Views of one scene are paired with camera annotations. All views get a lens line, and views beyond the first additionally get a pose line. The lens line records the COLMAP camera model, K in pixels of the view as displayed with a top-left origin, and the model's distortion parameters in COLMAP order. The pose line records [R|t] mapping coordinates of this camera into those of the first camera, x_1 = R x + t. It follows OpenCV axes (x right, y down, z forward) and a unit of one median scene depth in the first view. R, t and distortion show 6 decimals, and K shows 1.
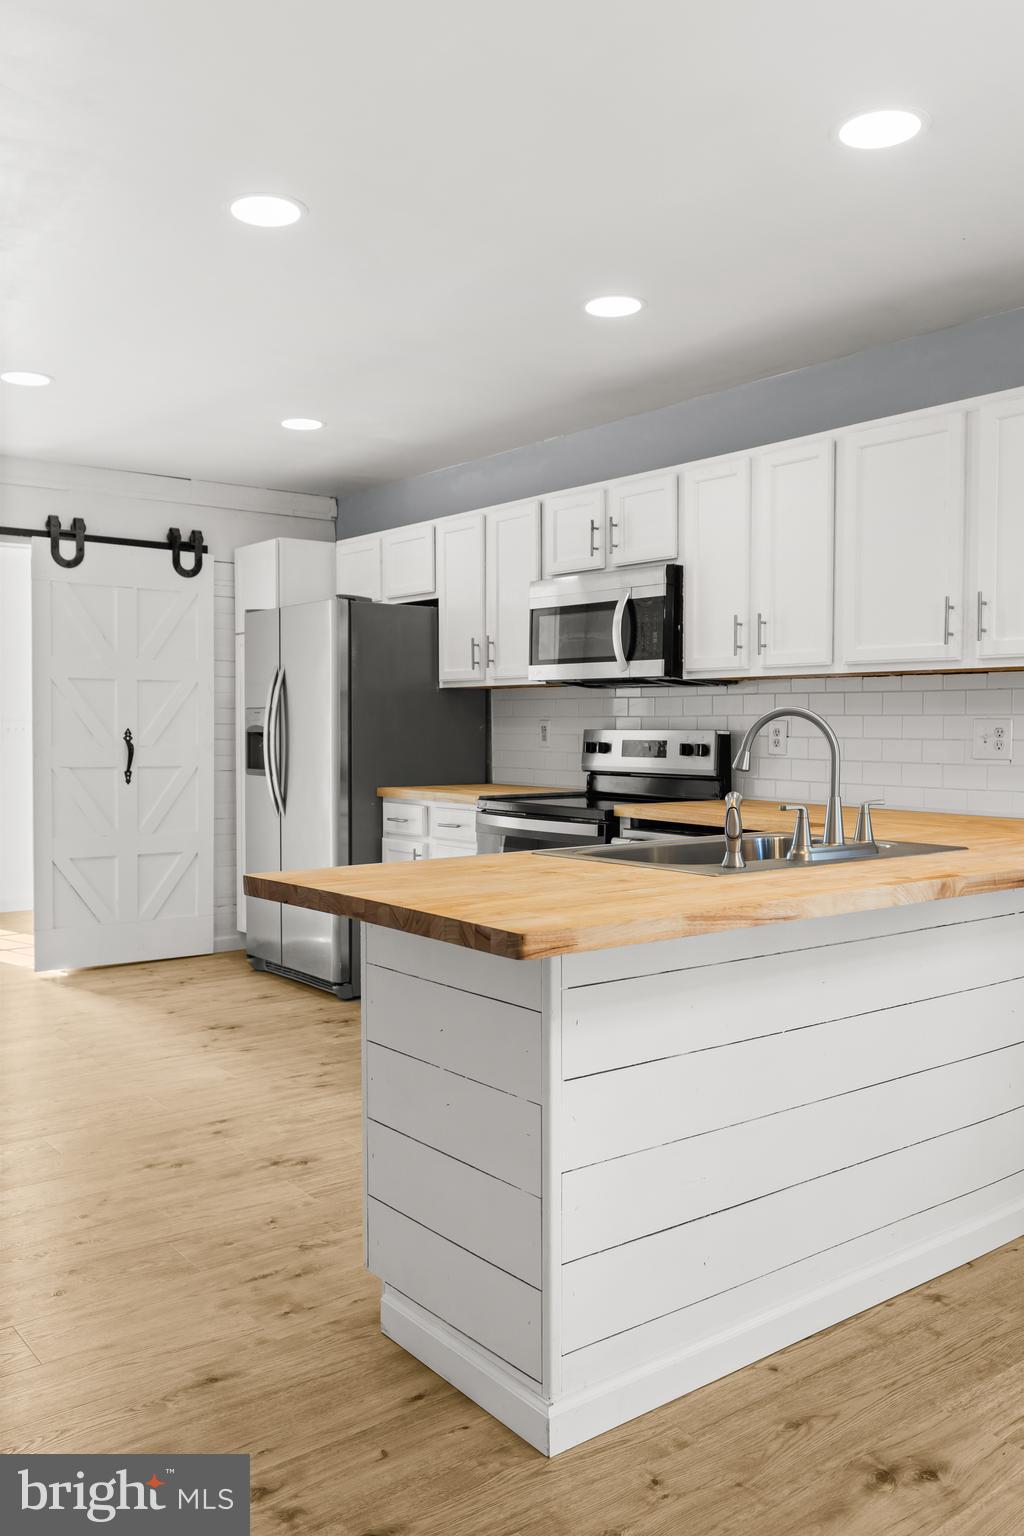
lens RADIAL K [[1255.9, 0, 513.8], [0, 1255.9, 784.4], [0, 0, 1]] dist [0.001369, 0.005872]
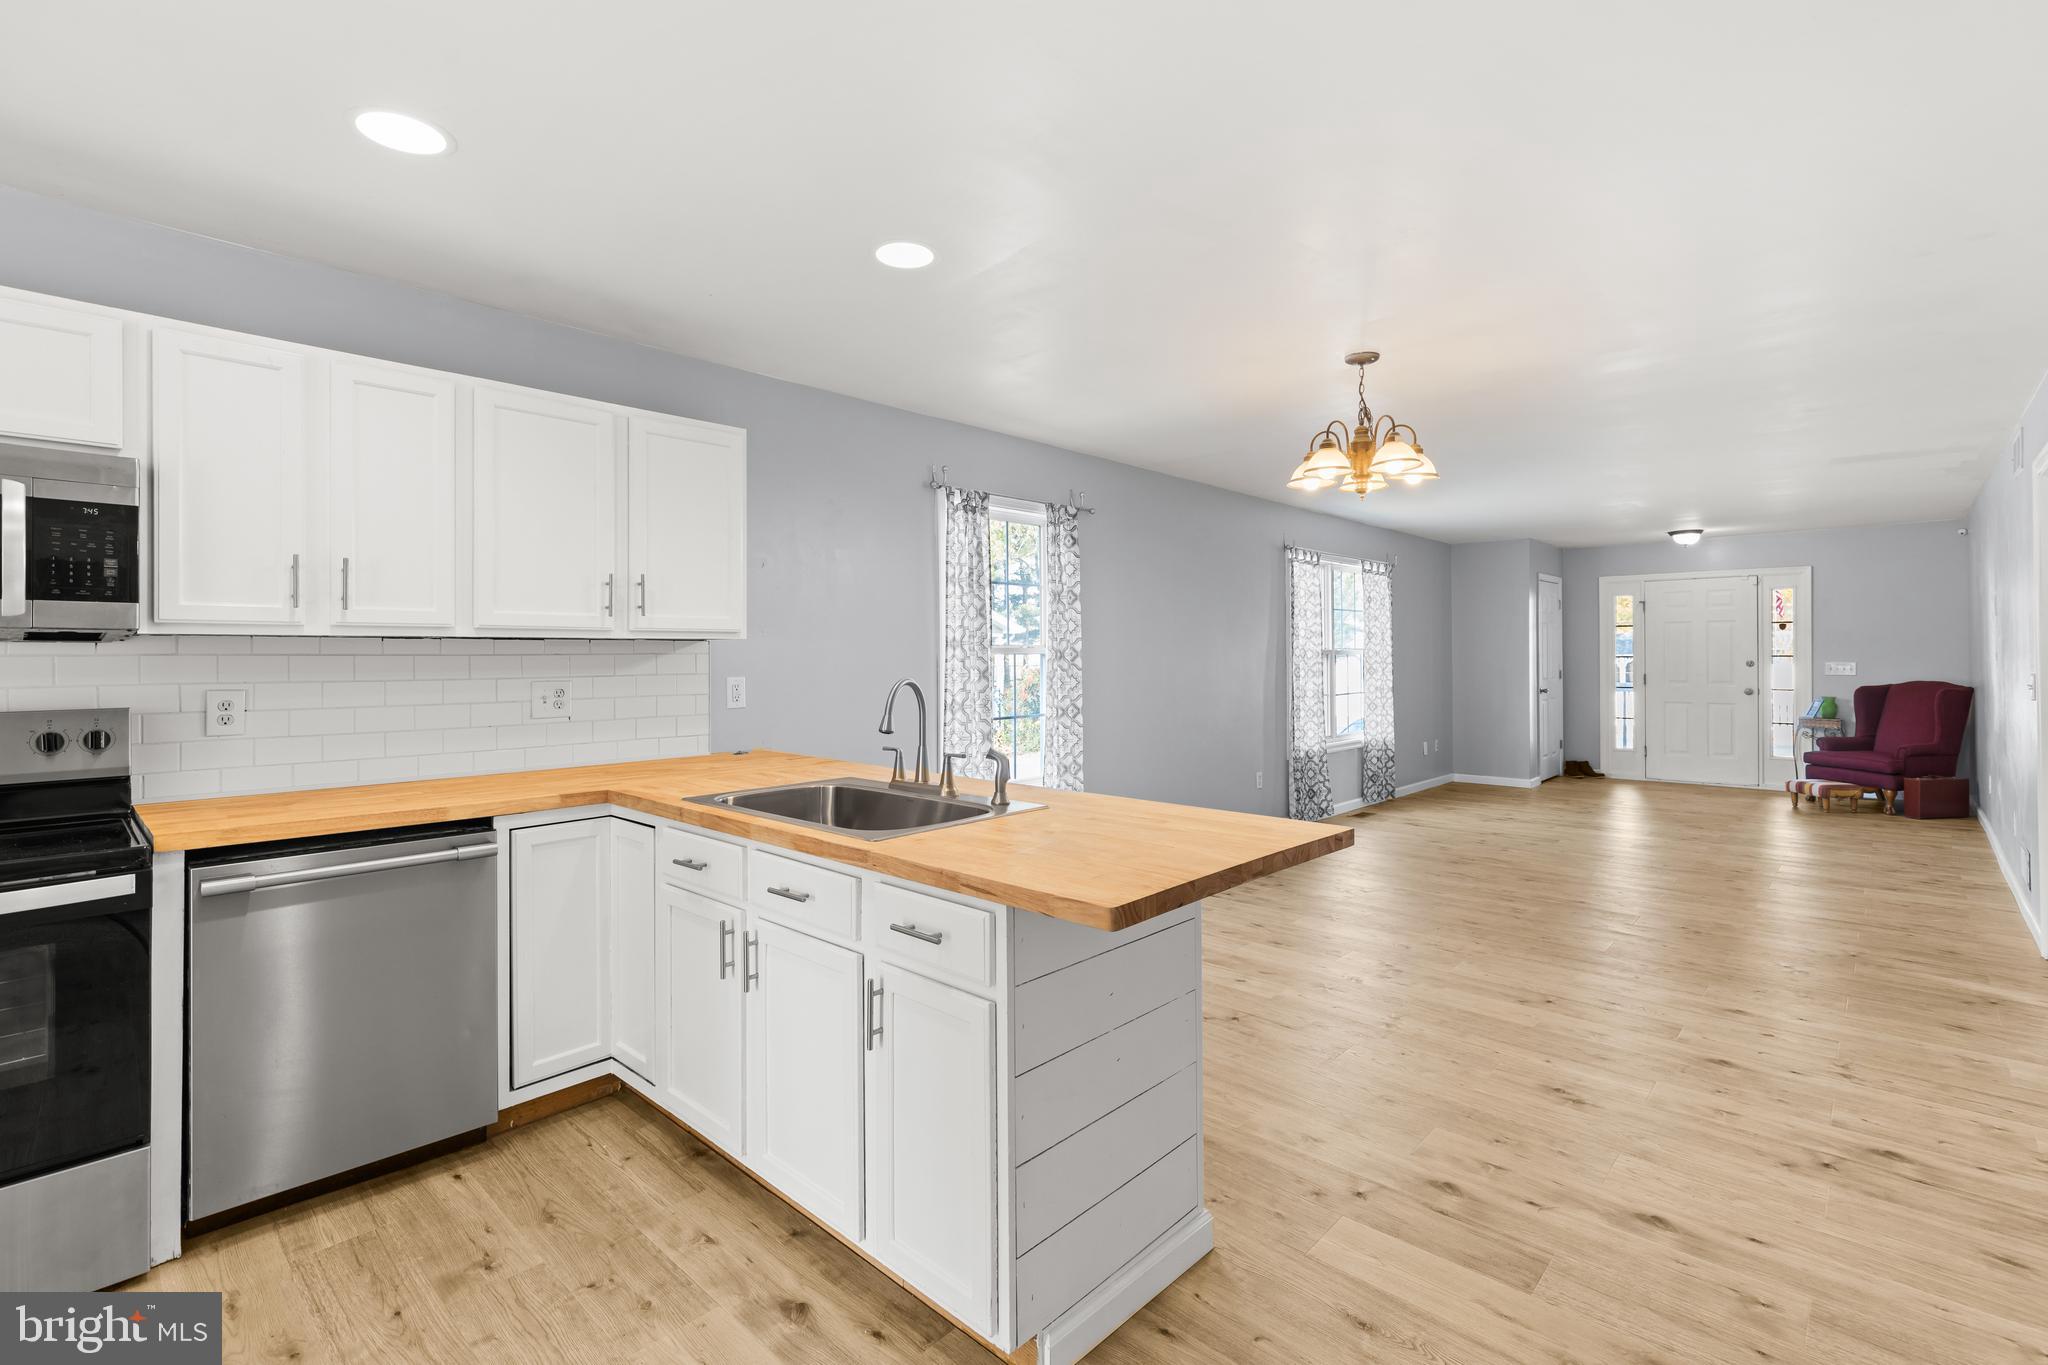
lens RADIAL K [[929.9, 0, 1022.5], [0, 929.9, 667.8], [0, 0, 1]] dist [0.002443, 0.000712]
pose [[-0.146535, -0.013974, 0.989107, -0.409214], [0.053588, 0.998320, 0.022043, -0.049643], [-0.987753, 0.056235, -0.145540, 0.589224]]
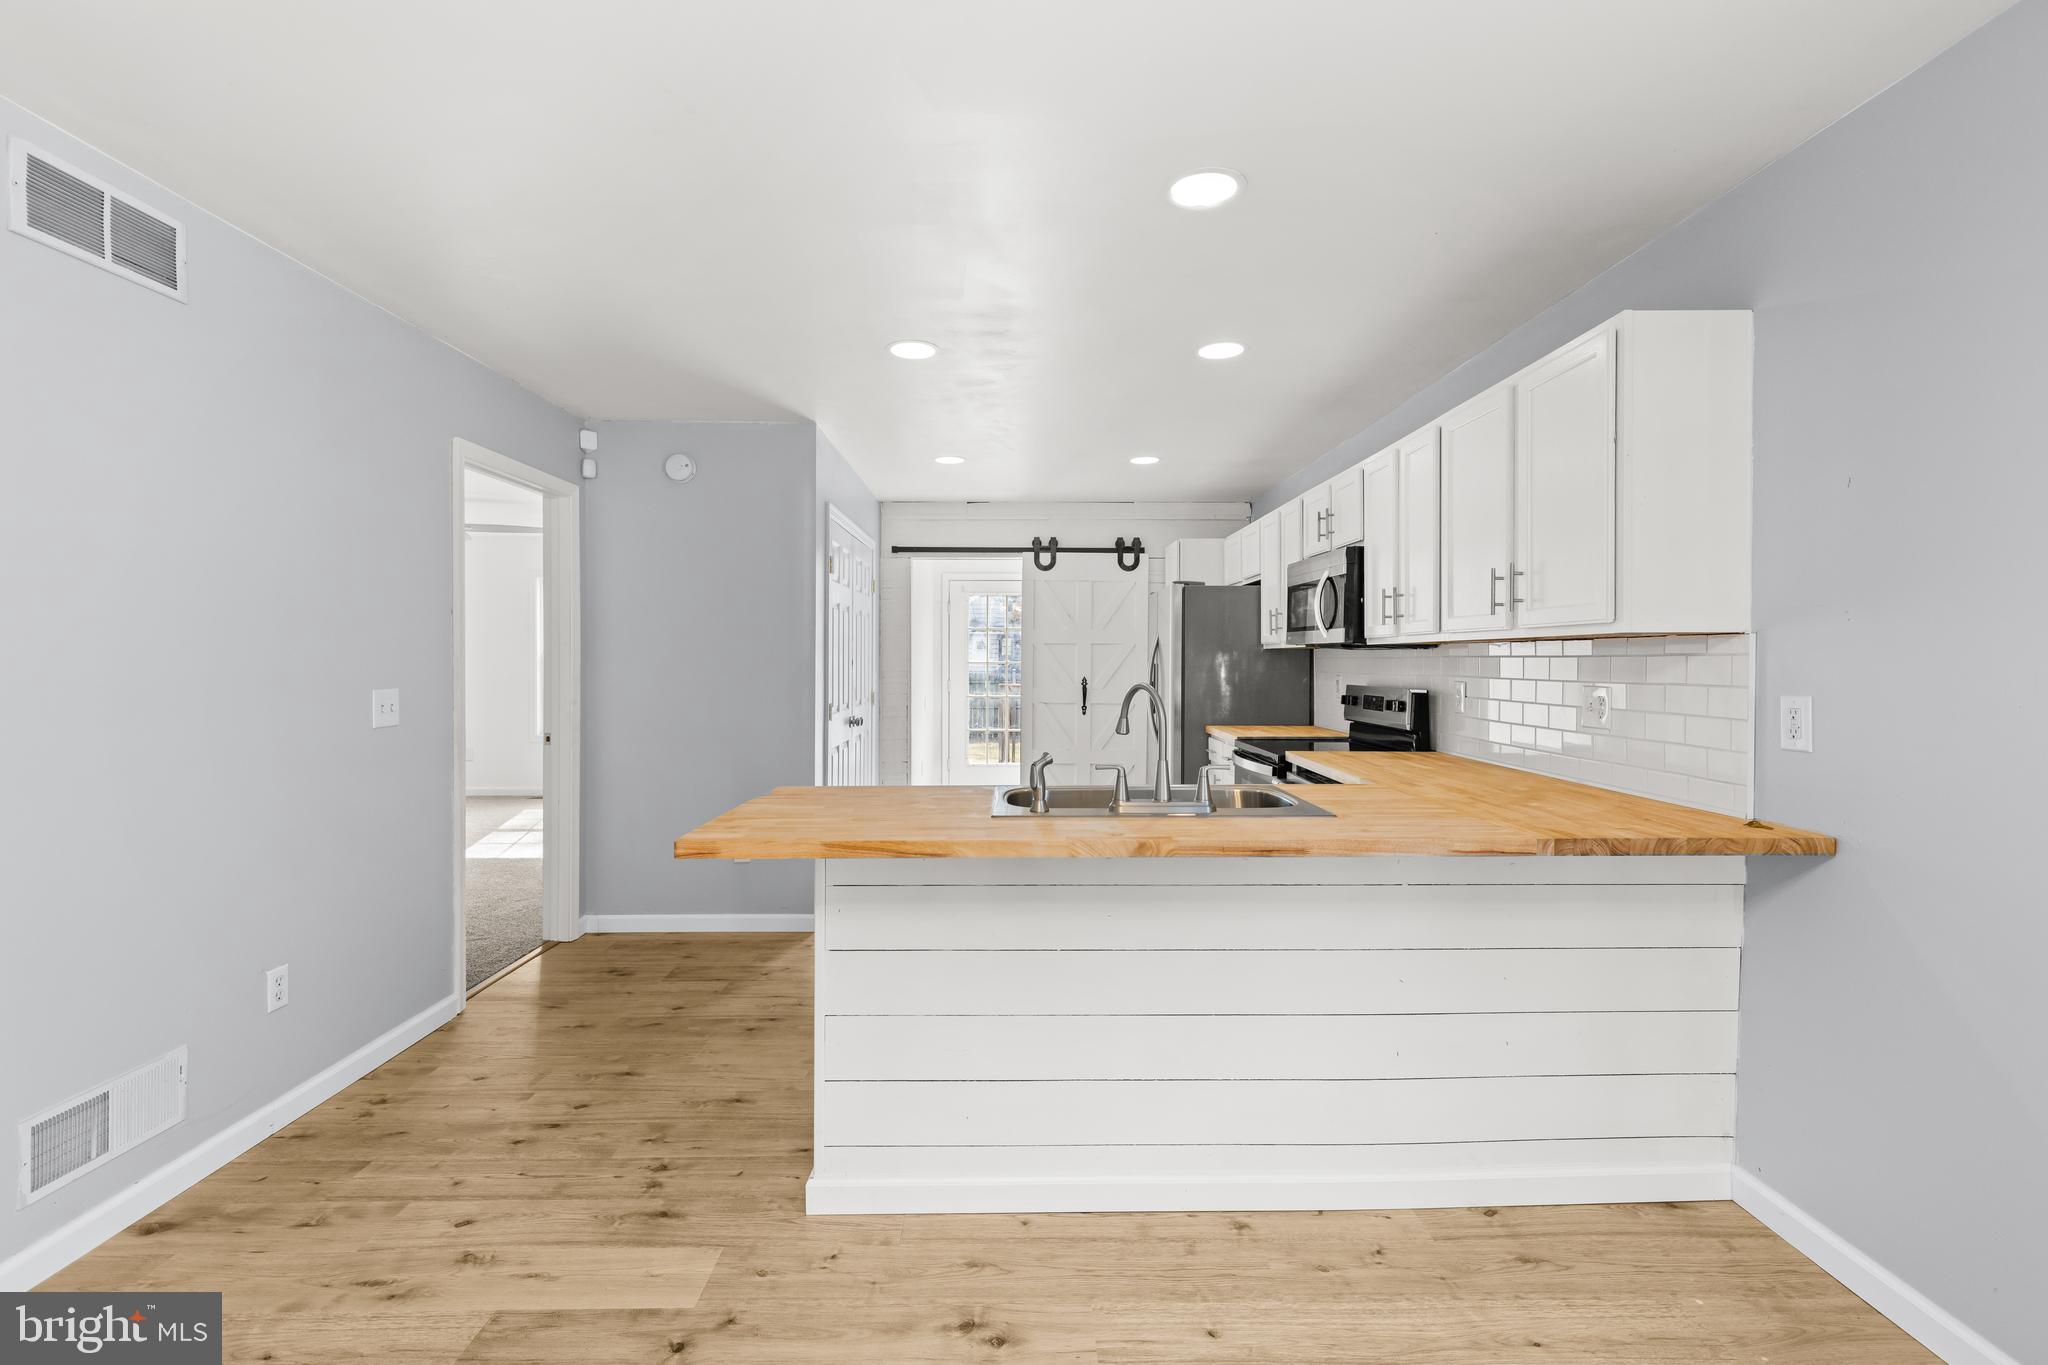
lens RADIAL K [[929.9, 0, 1022.5], [0, 929.9, 667.8], [0, 0, 1]] dist [0.002443, 0.000712]
pose [[0.794242, 0.003873, -0.607589, 0.388808], [-0.028409, 0.999123, -0.030768, -0.026322], [0.606937, 0.041698, 0.793655, 0.128433]]
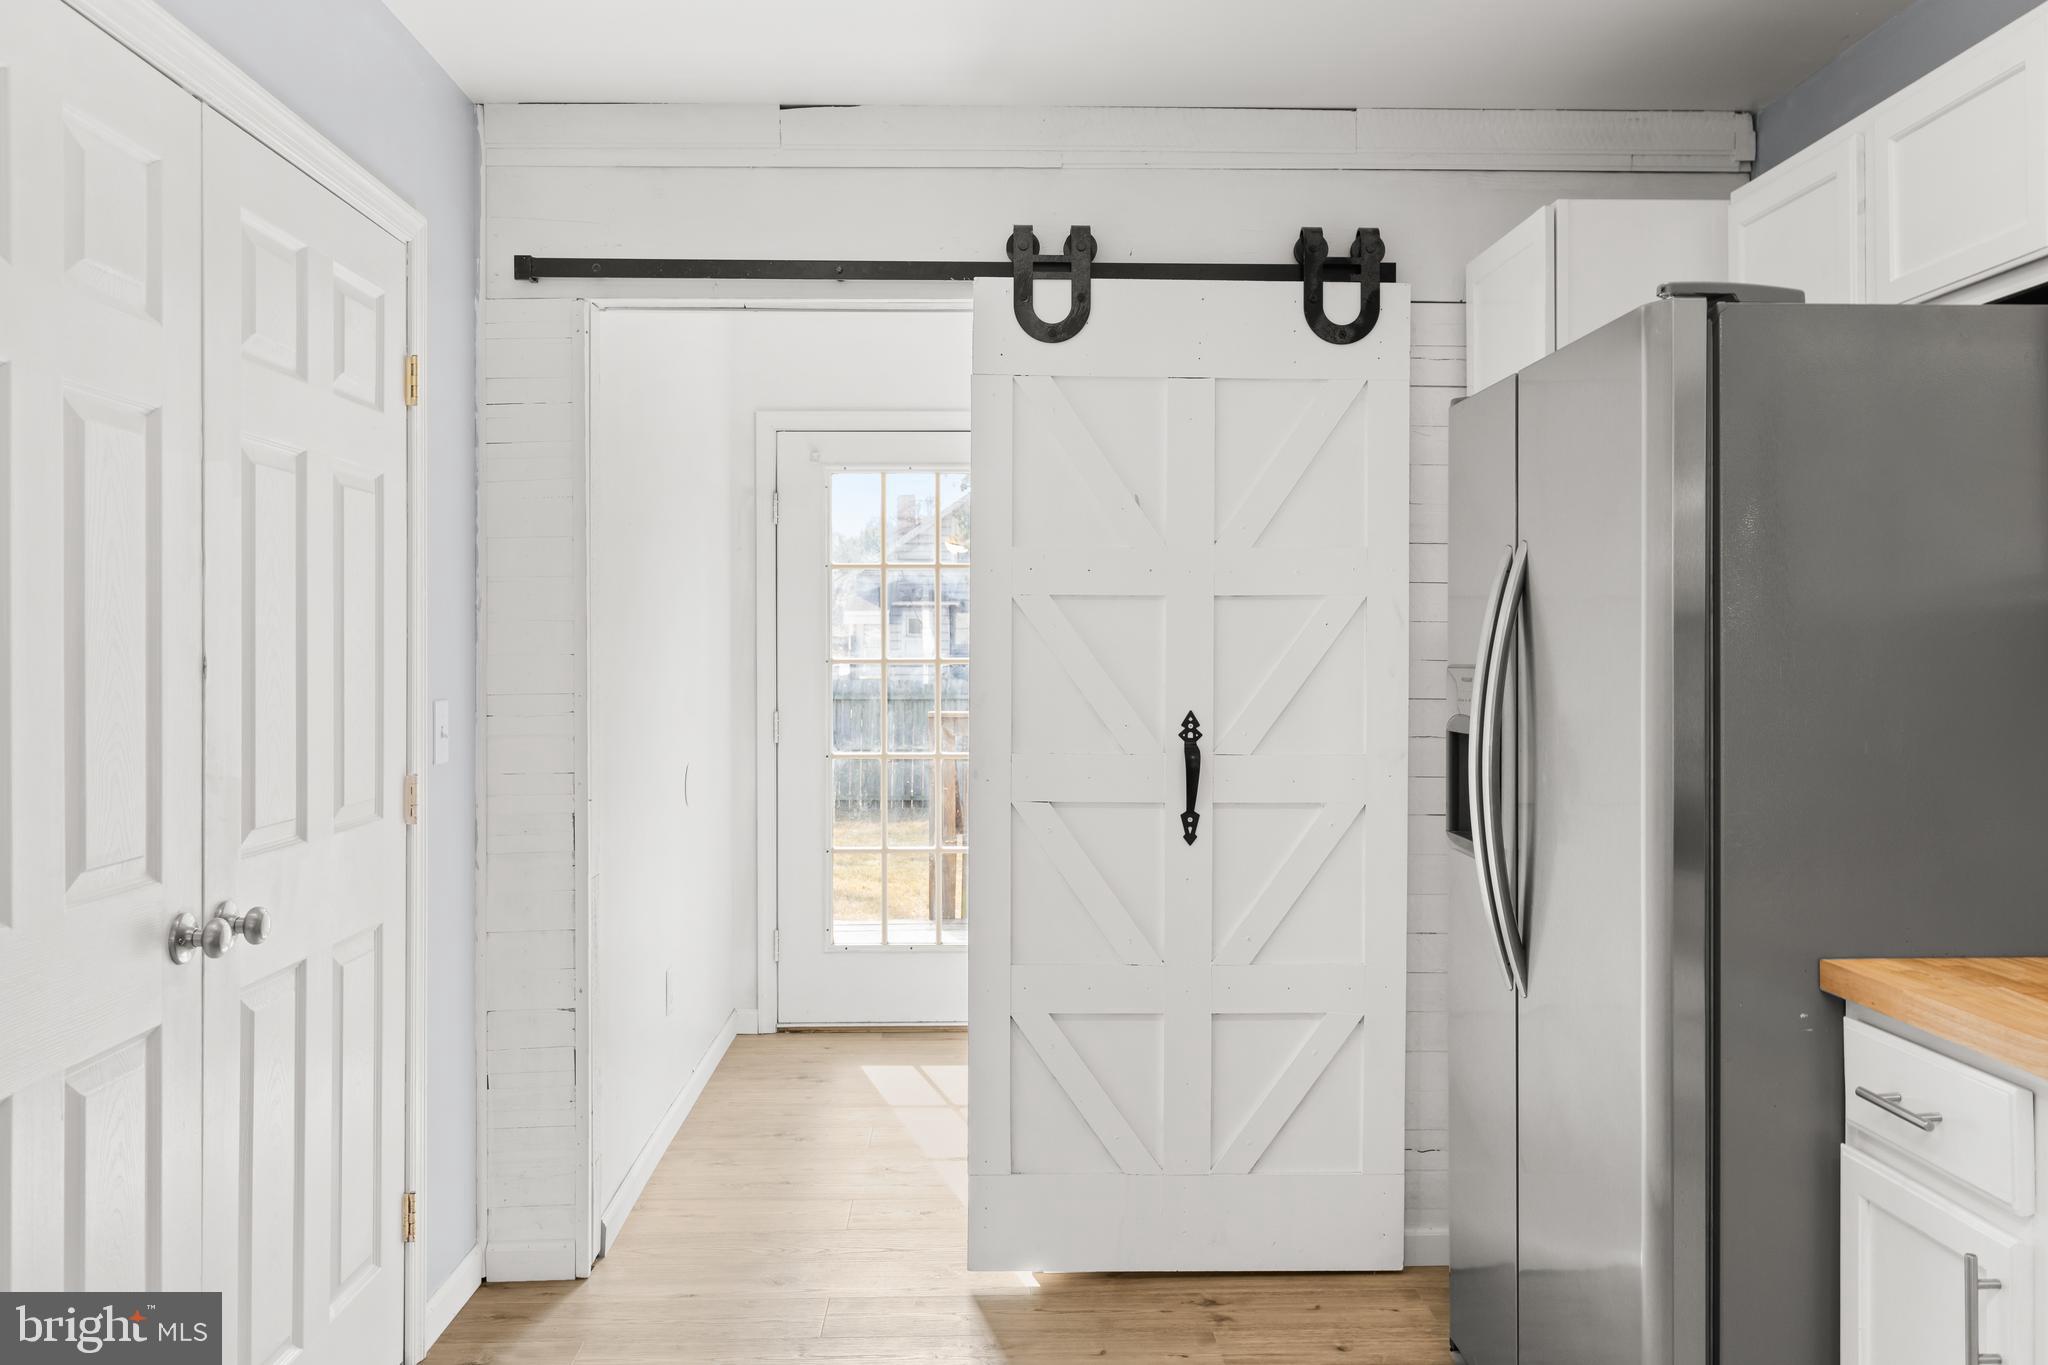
lens RADIAL K [[1586.1, 0, 1022.3], [0, 1586.1, 660.4], [0, 0, 1]] dist [-0.000191, -0.002548]
pose [[0.806520, -0.001193, -0.591205, -0.051445], [-0.023458, 0.999146, -0.034016, -0.056136], [0.590741, 0.041303, 0.805804, 0.714124]]
